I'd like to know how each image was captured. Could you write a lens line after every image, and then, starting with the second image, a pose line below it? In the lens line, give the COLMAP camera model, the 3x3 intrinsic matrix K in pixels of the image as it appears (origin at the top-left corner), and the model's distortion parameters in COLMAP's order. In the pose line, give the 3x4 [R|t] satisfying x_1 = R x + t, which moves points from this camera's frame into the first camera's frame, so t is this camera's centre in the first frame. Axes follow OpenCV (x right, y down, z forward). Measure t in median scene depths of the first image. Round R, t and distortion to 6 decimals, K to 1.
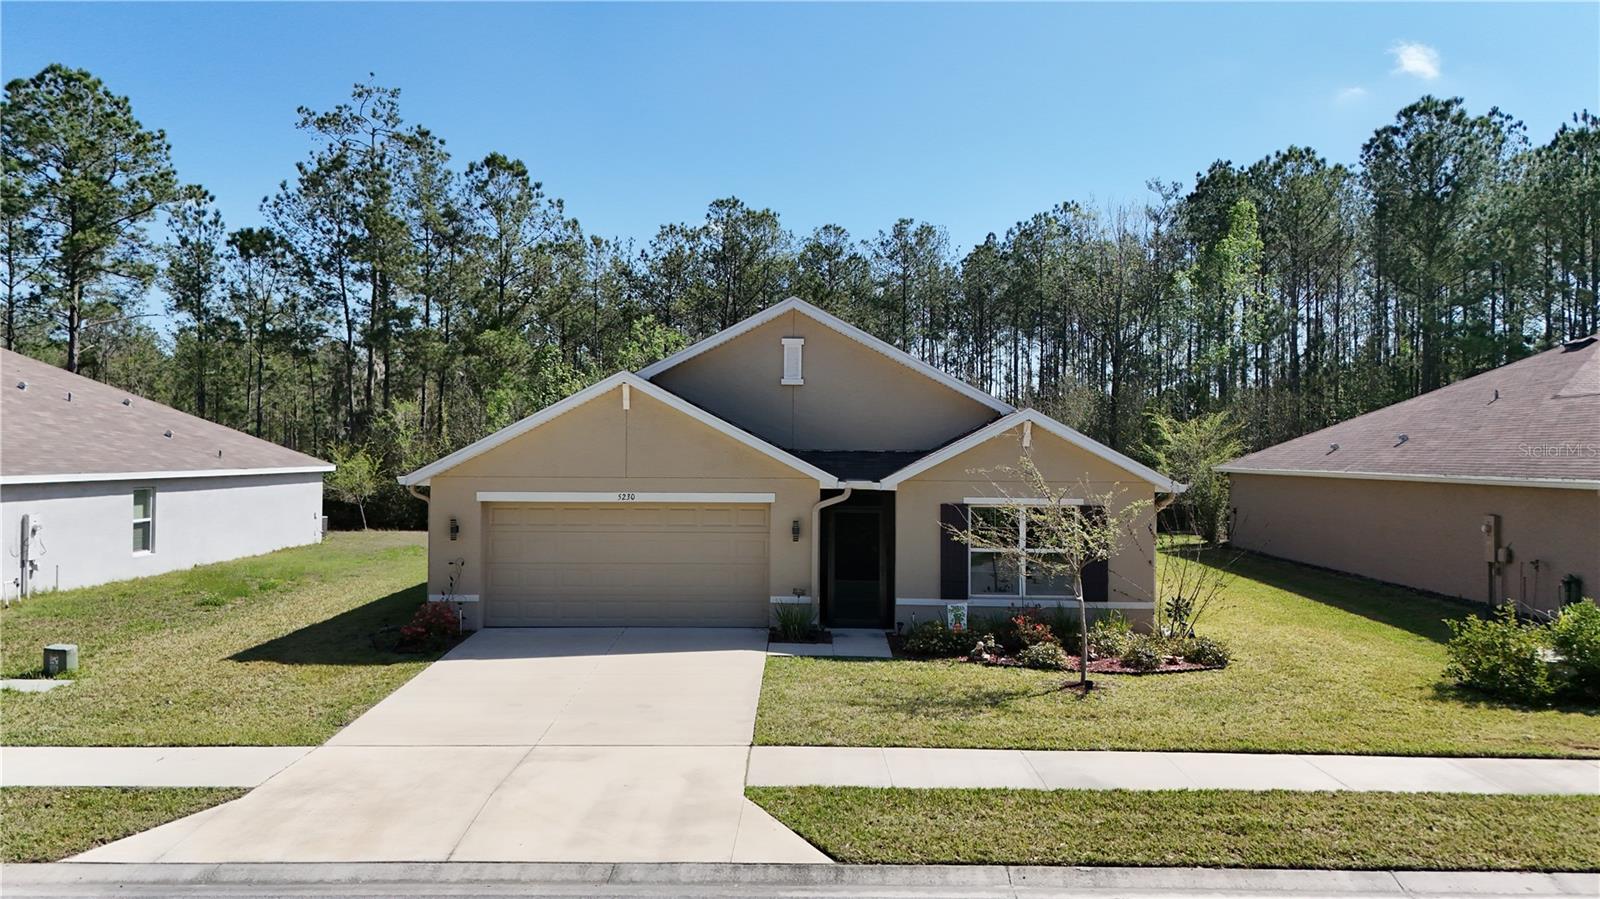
lens RADIAL K [[1193.9, 0, 804.8], [0, 1193.9, 446.1], [0, 0, 1]] dist [0.054332, -0.039207]
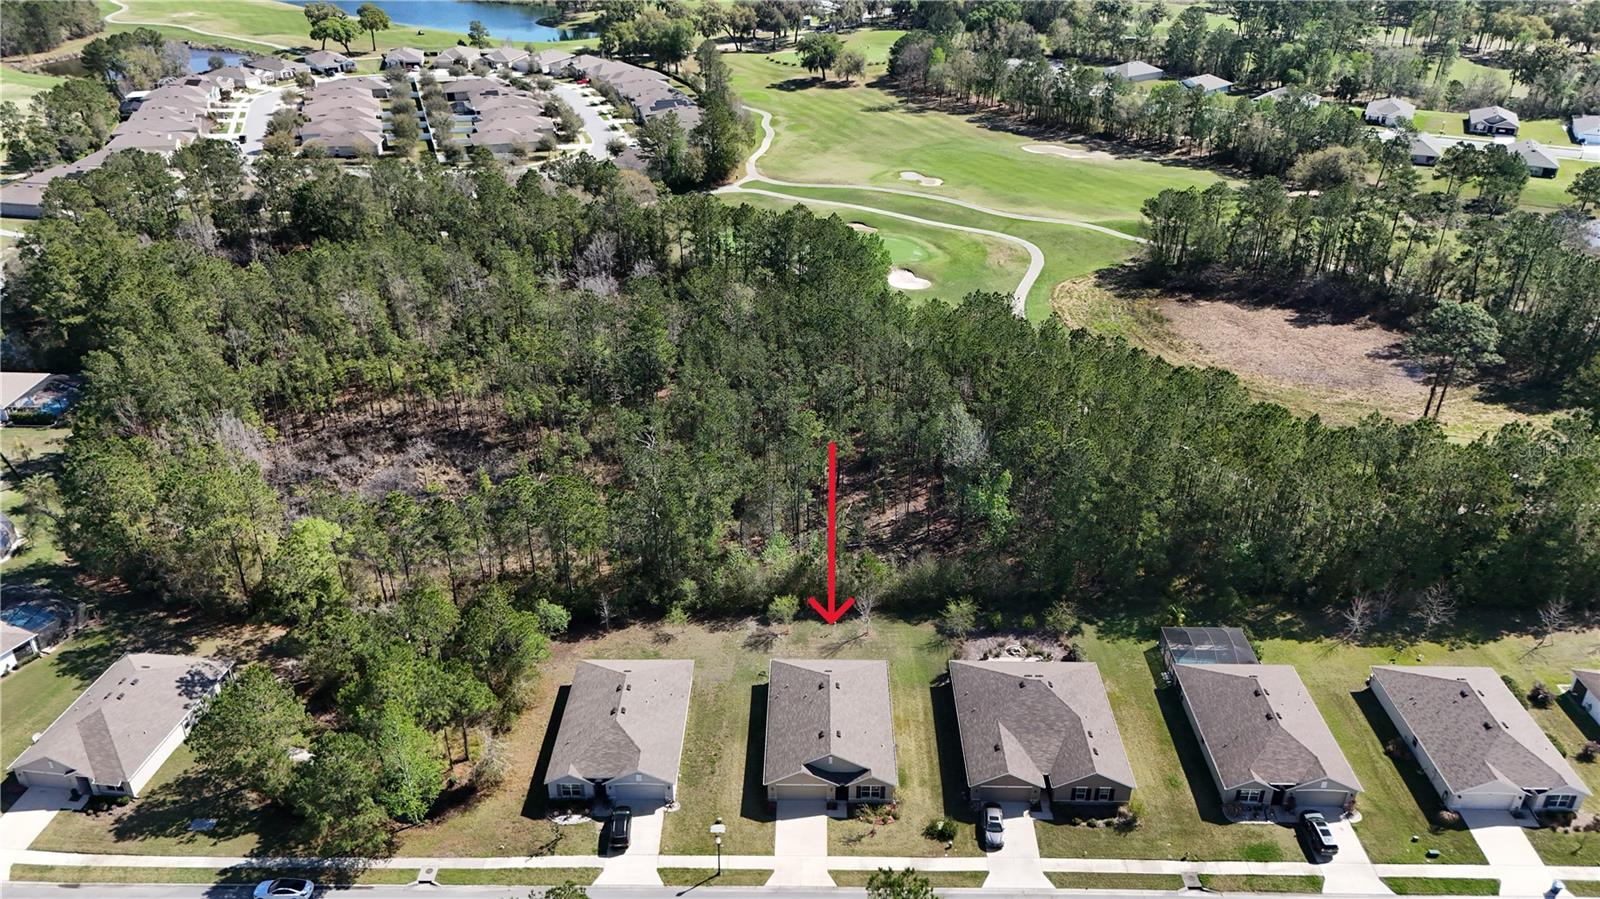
lens RADIAL K [[1193.9, 0, 807.7], [0, 1193.9, 442.8], [0, 0, 1]] dist [0.054332, -0.039207]
pose [[0.999985, -0.002444, -0.004844, -0.089740], [0.004496, 0.873096, 0.487527, -4.218188], [0.003038, -0.487542, 0.873095, -3.244480]]
